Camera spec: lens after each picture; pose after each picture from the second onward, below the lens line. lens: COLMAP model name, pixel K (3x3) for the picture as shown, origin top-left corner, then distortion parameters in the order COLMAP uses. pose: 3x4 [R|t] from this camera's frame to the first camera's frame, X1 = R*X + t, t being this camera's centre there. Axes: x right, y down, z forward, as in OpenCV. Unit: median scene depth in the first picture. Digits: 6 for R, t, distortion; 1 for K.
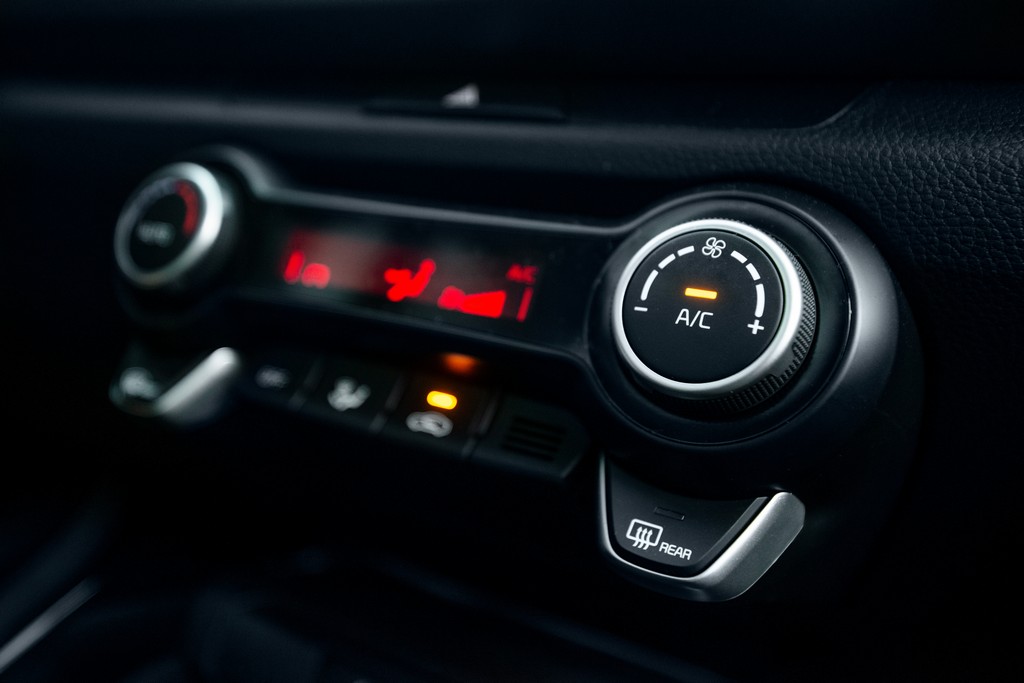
lens RADIAL K [[819.5, 0, 512.0], [0, 819.5, 341.5], [0, 0, 1]] dist [0.007976, 0.006693]
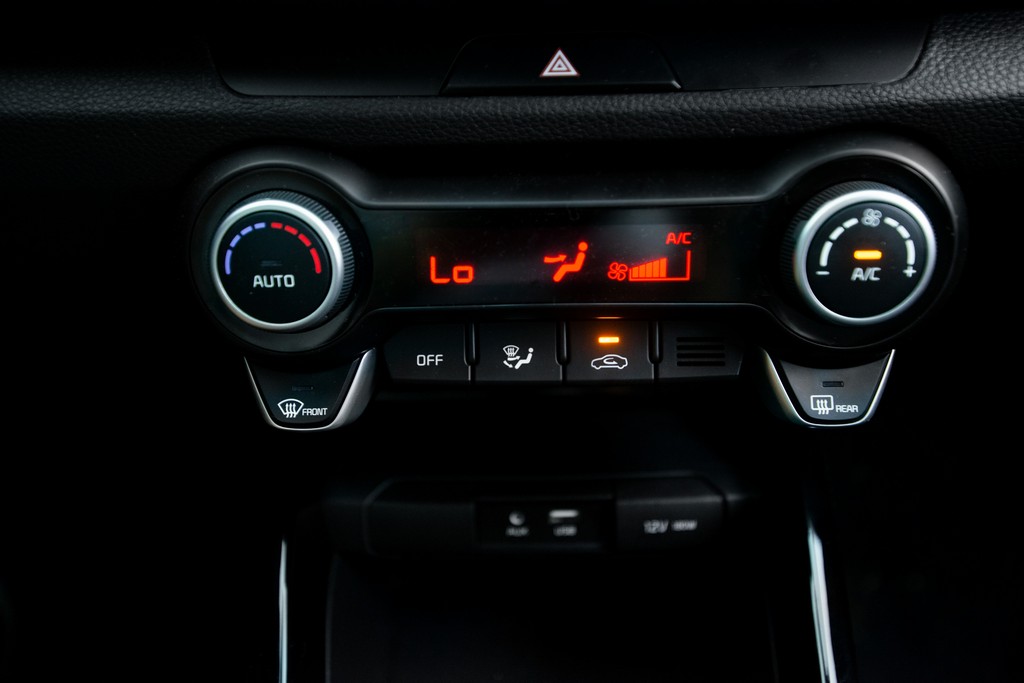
lens RADIAL K [[819.5, 0, 512.0], [0, 819.5, 341.5], [0, 0, 1]] dist [0.007976, 0.006693]
pose [[0.866301, -0.396053, 0.304408, -0.733518], [0.192553, 0.827070, 0.528090, -0.751573], [-0.460919, -0.398870, 0.792753, 0.128471]]
